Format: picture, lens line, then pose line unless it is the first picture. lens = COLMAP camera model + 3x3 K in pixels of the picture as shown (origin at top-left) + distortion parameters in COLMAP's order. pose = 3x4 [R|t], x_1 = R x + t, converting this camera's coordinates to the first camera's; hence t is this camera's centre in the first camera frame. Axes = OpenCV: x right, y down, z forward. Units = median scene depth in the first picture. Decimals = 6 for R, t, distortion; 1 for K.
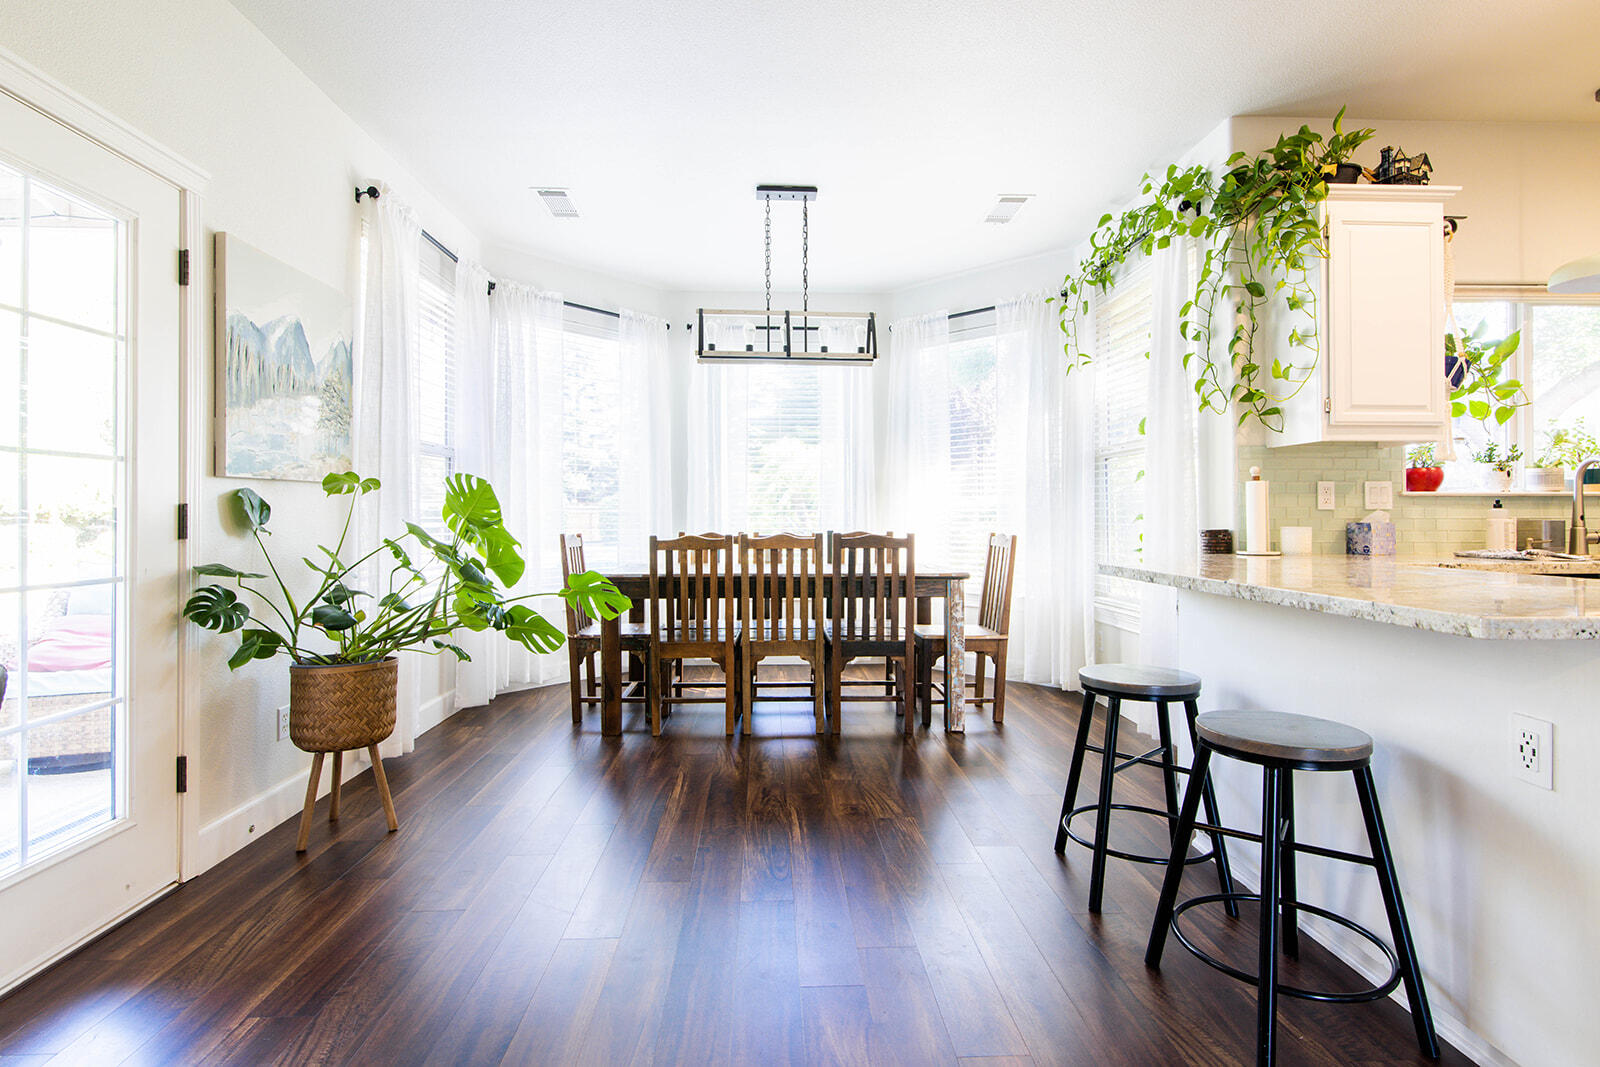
lens RADIAL K [[759.2, 0, 806.7], [0, 759.2, 520.6], [0, 0, 1]] dist [-0.000505, 0.002406]
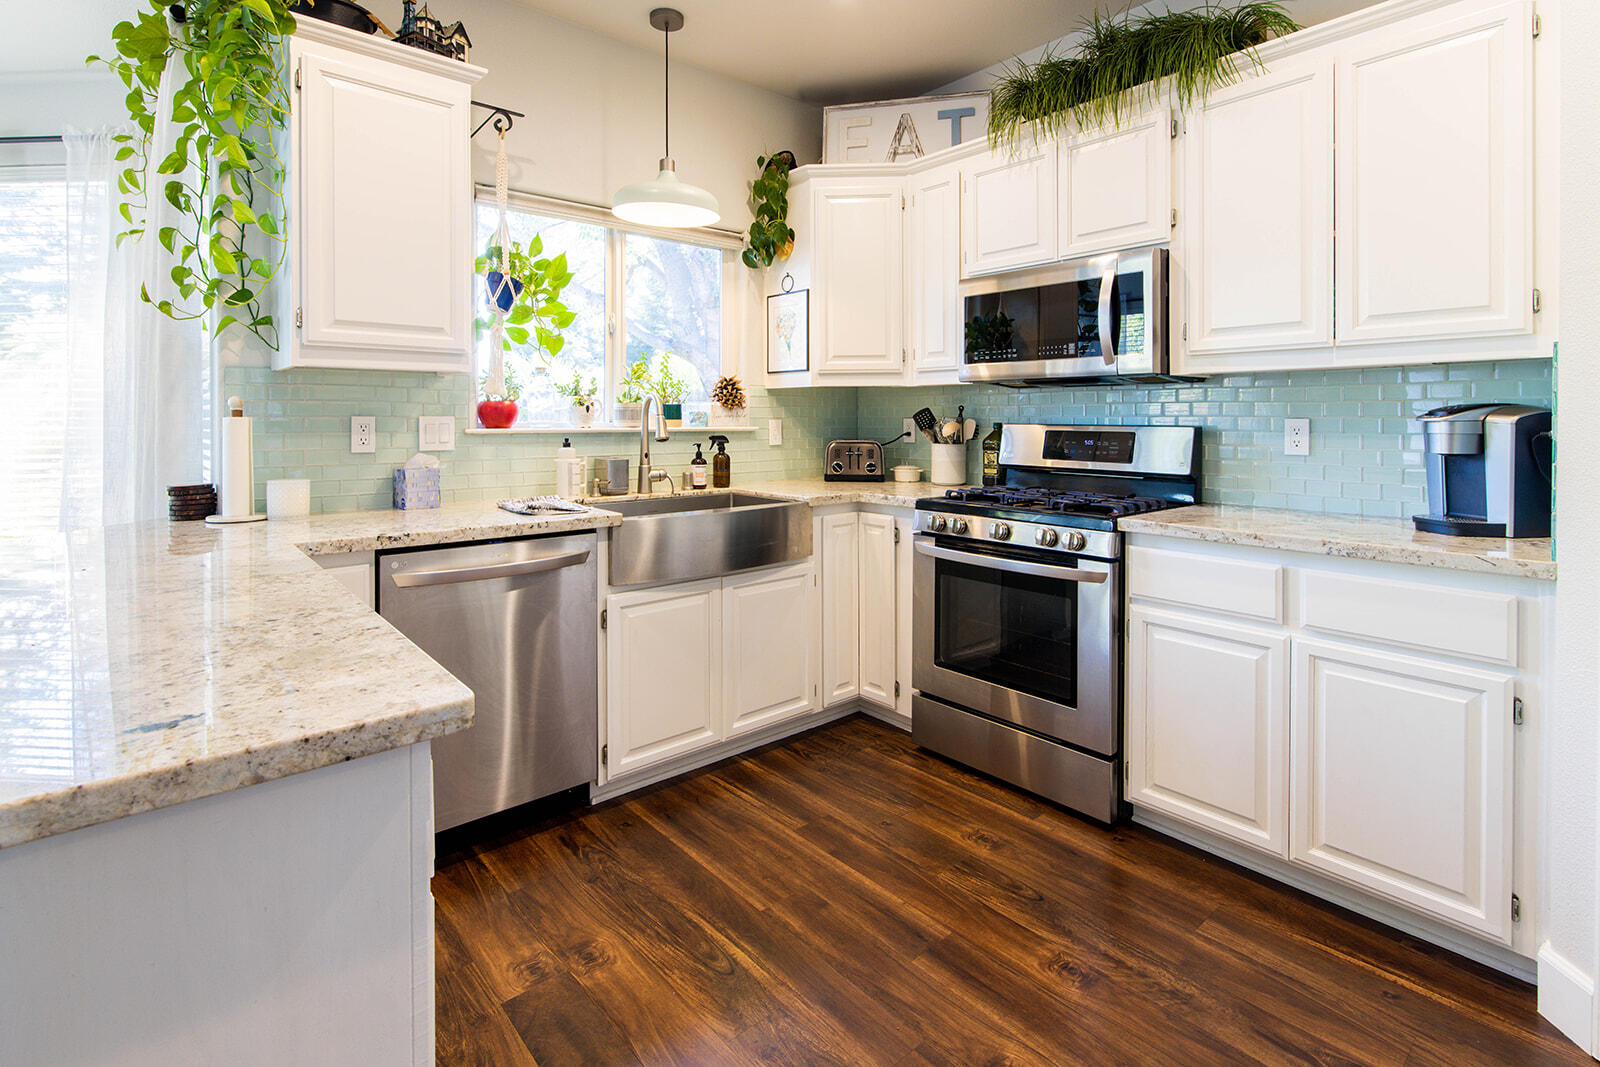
lens RADIAL K [[759.2, 0, 802.2], [0, 759.2, 444.7], [0, 0, 1]] dist [-0.000505, 0.002406]
pose [[0.792032, -0.019086, 0.610182, 0.566992], [0.003883, 0.999648, 0.026227, -0.041703], [-0.610468, -0.018403, 0.791827, 0.106048]]
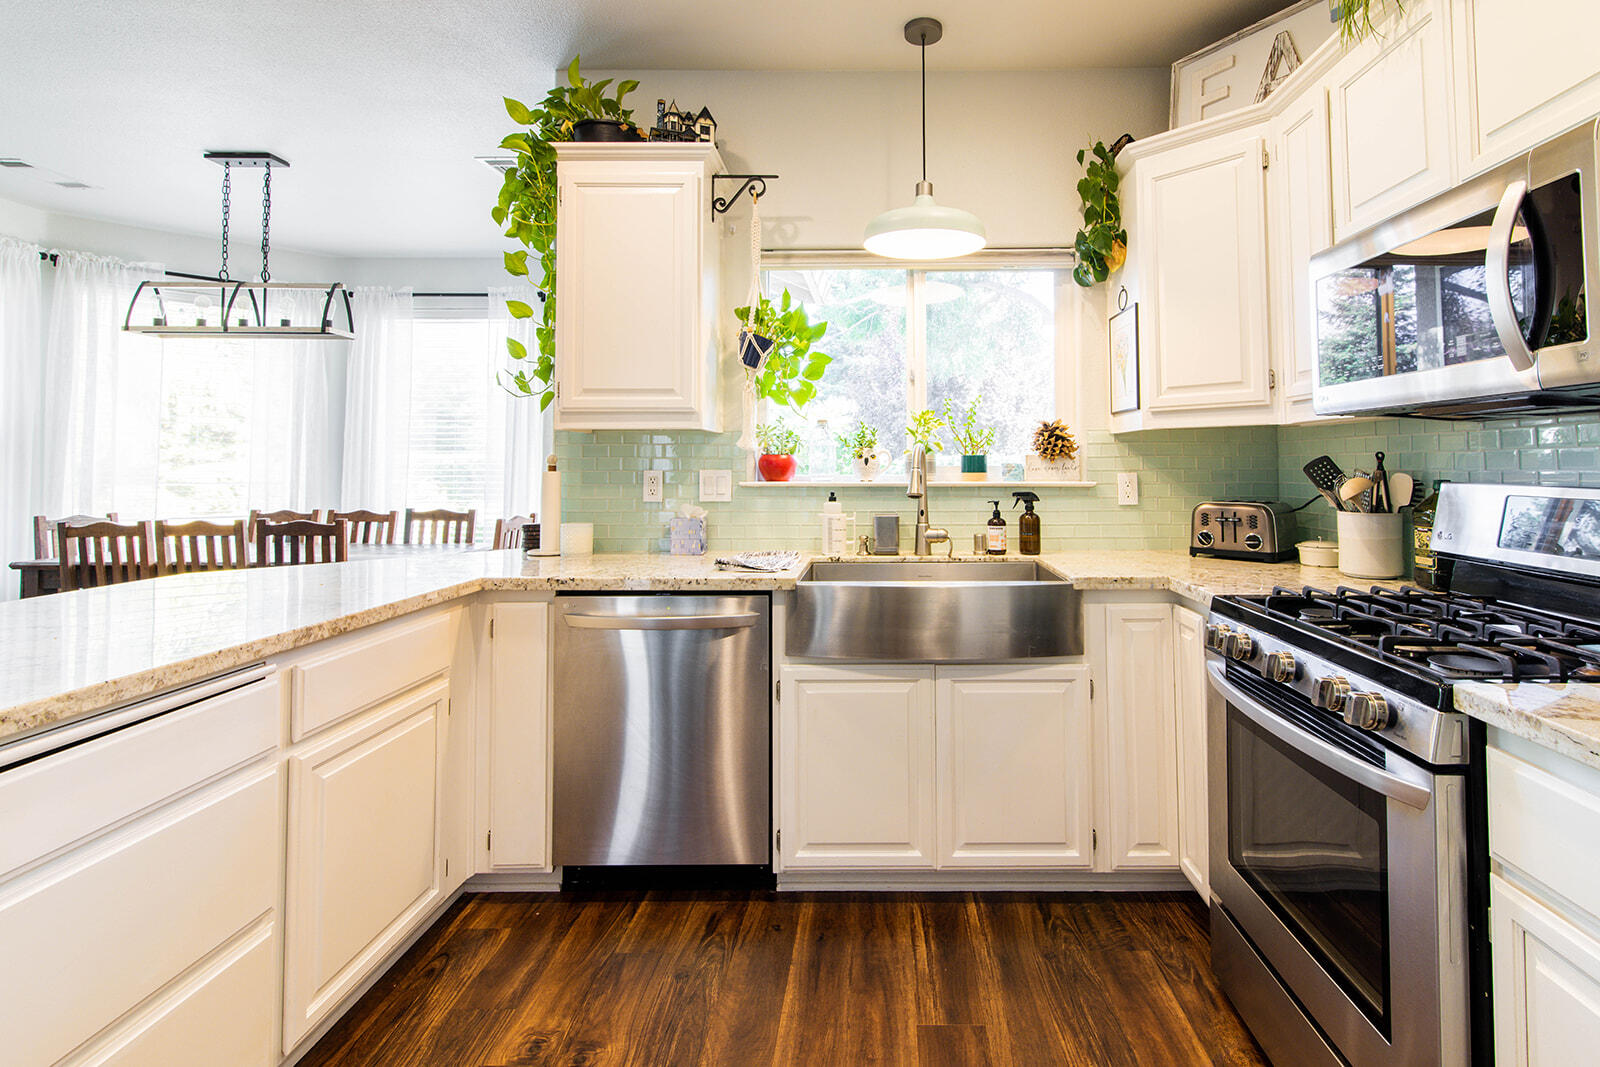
lens RADIAL K [[759.2, 0, 818.6], [0, 759.2, 451.6], [0, 0, 1]] dist [-0.000505, 0.002406]
pose [[0.998655, -0.000302, -0.051847, 0.916937], [-0.001202, 0.999580, -0.028968, -0.047921], [0.051834, 0.028992, 0.998235, 0.118874]]
